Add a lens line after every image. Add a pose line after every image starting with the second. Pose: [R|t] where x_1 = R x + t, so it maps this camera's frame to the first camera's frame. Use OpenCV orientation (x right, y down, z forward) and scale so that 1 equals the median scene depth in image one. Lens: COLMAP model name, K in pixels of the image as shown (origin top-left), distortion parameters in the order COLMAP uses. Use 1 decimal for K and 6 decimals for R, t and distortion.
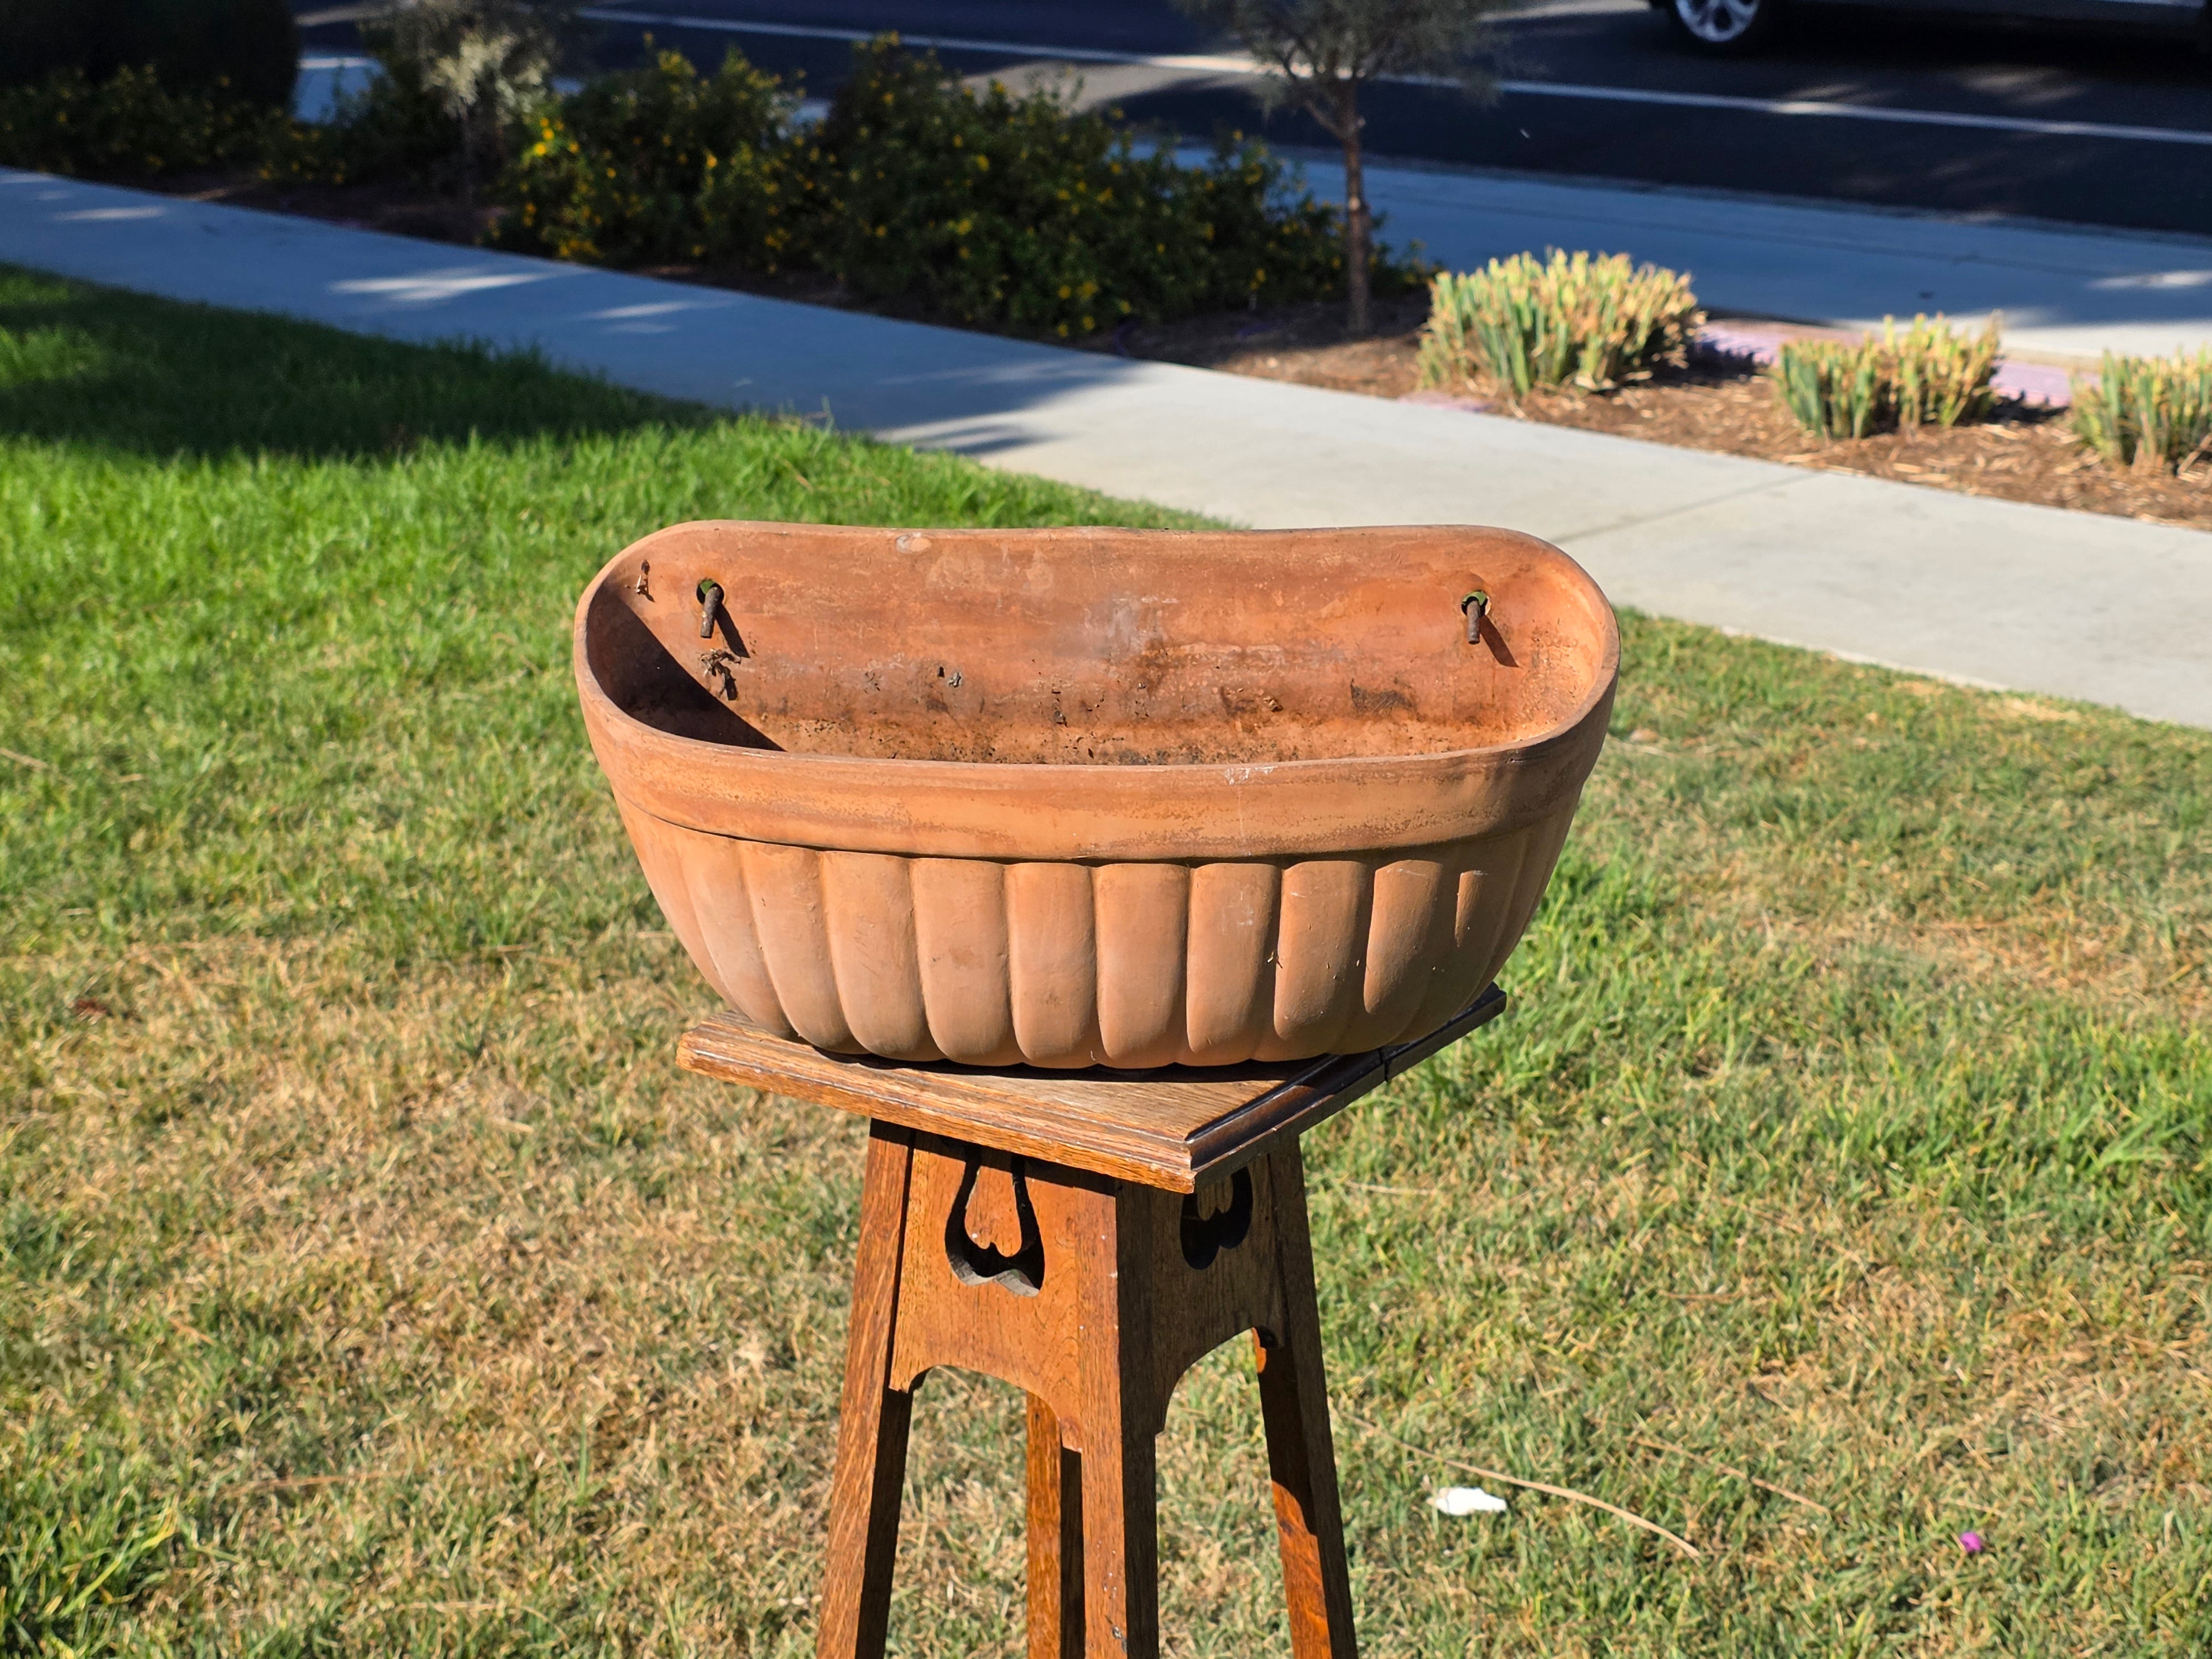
lens RADIAL K [[3396.6, 0, 1112.8], [0, 3396.6, 834.8], [0, 0, 1]] dist [0.046476, 0.000000]
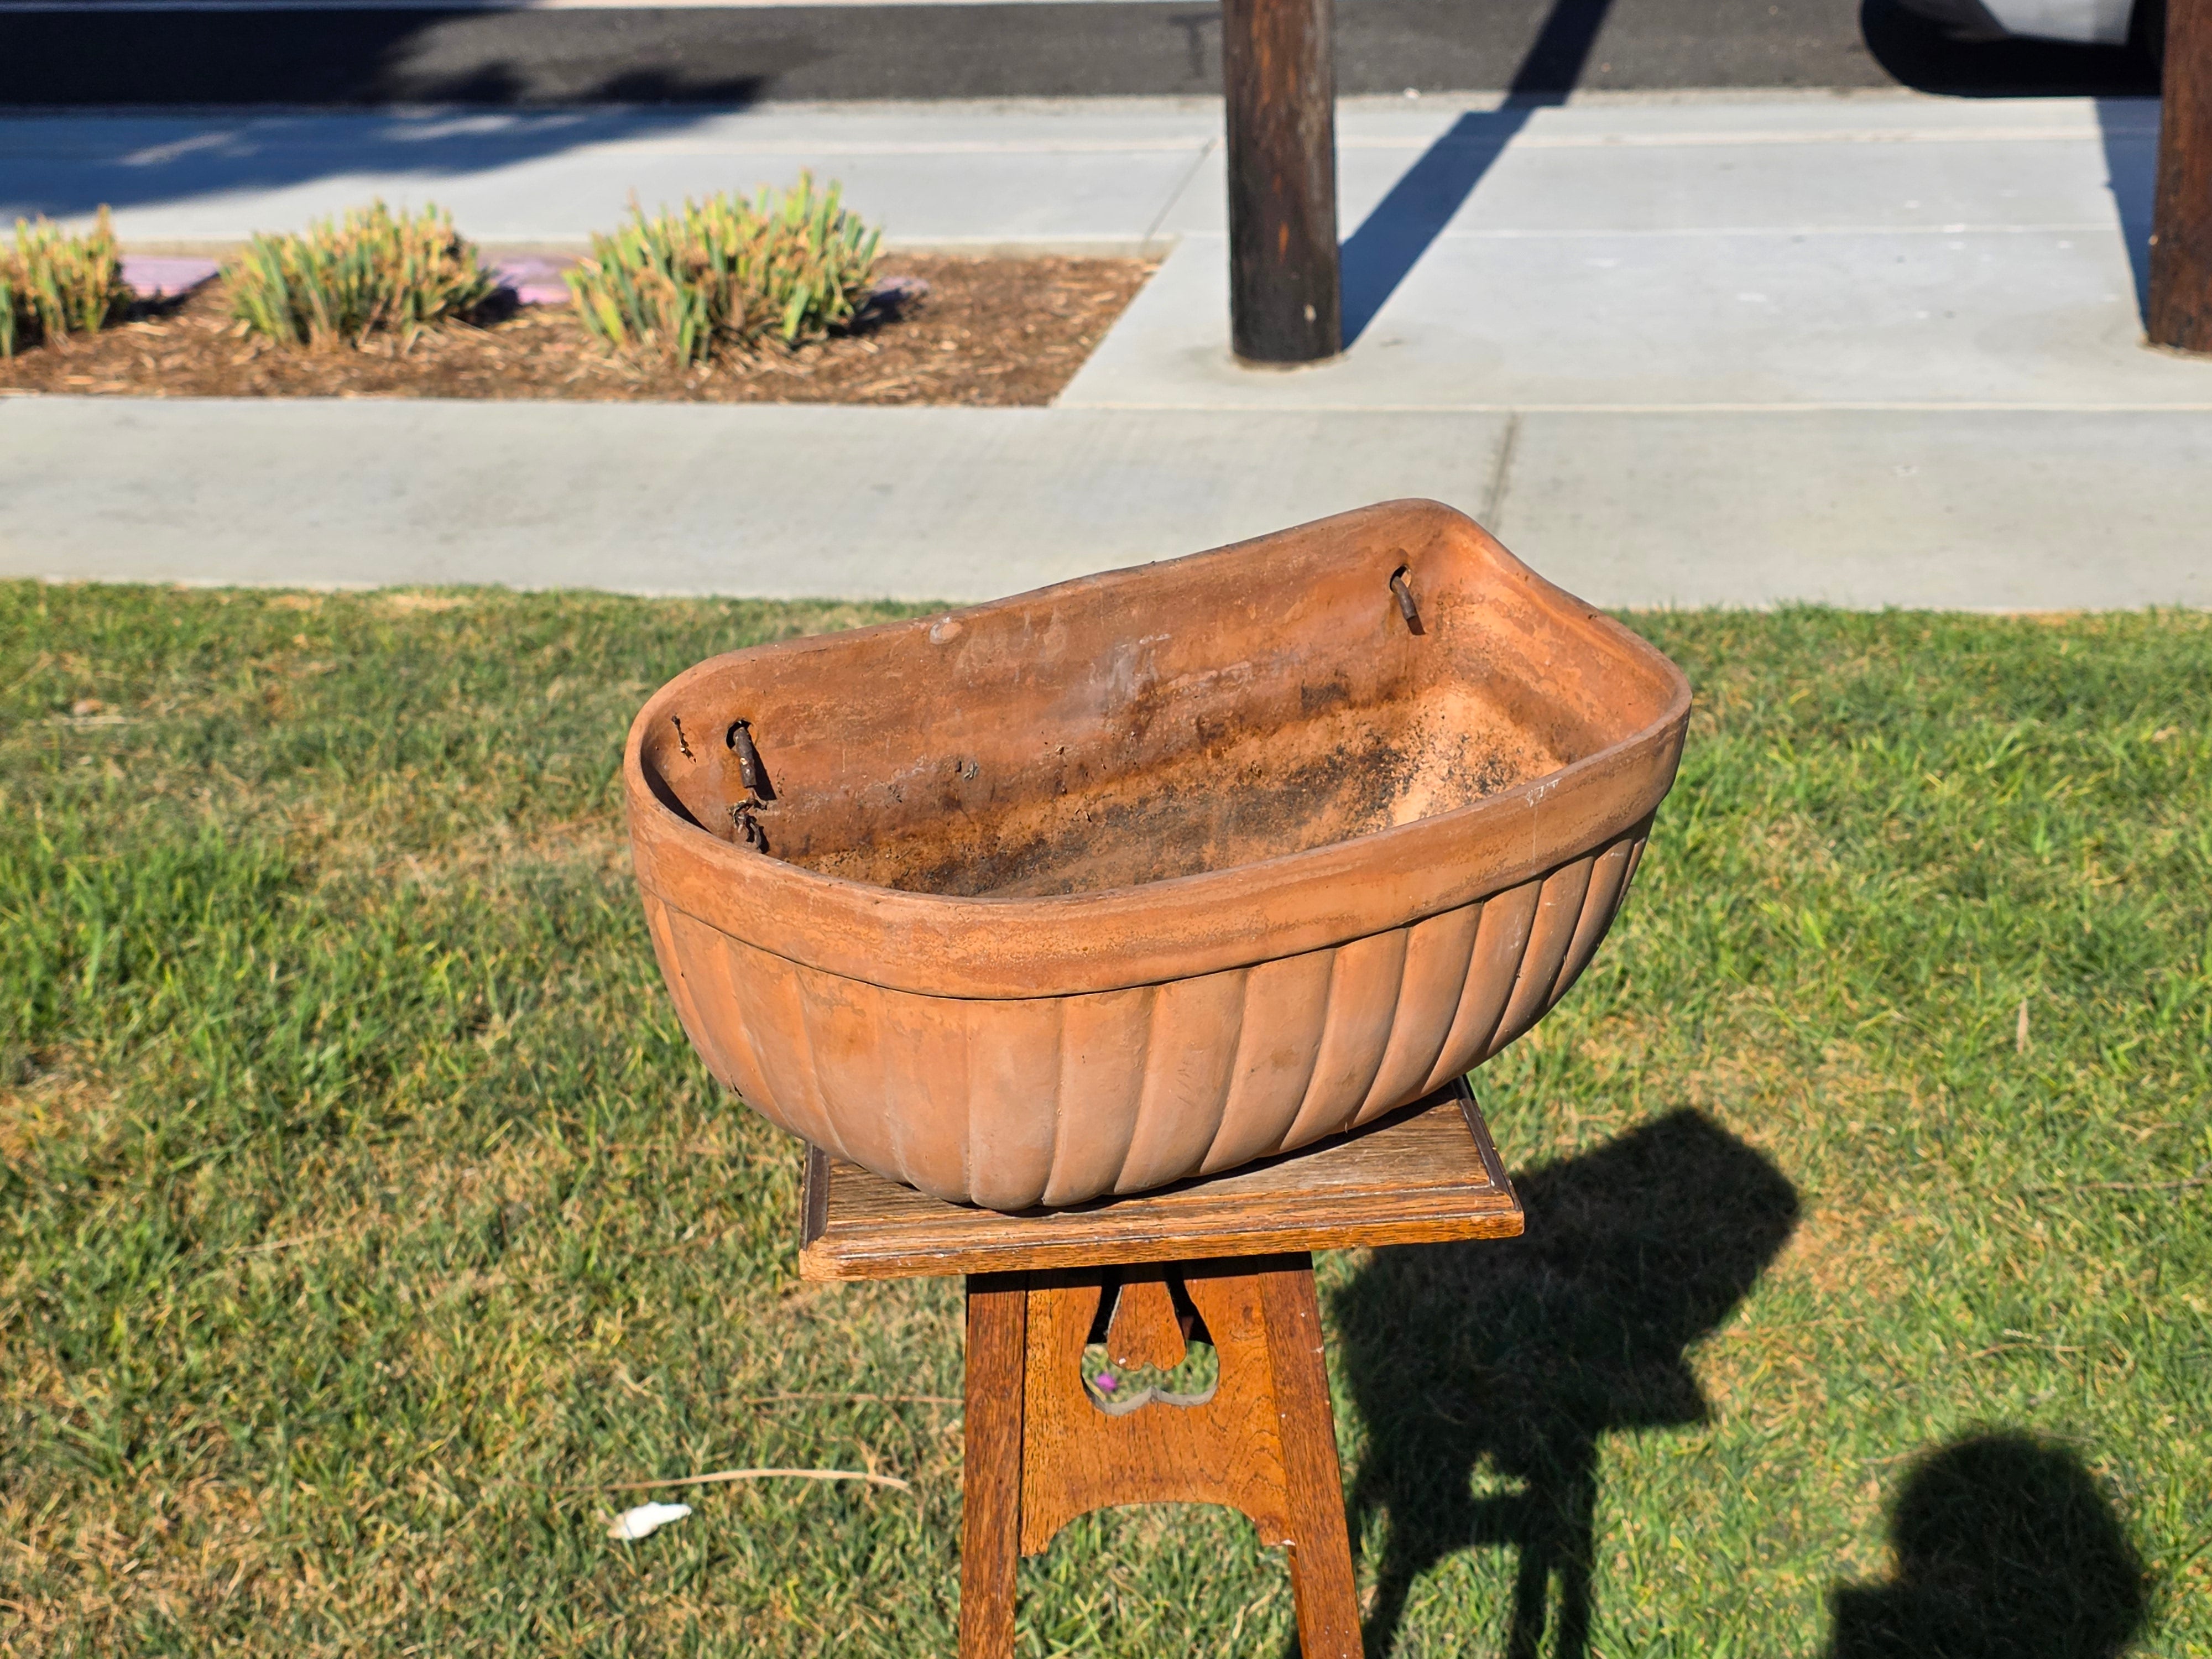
lens RADIAL K [[3396.6, 0, 1165.9], [0, 3396.6, 842.3], [0, 0, 1]] dist [0.046476, 0.000000]
pose [[0.784151, -0.231140, 0.575918, -0.518438], [0.206237, 0.972362, 0.109445, -0.113365], [-0.585298, 0.032955, 0.810148, 0.246116]]
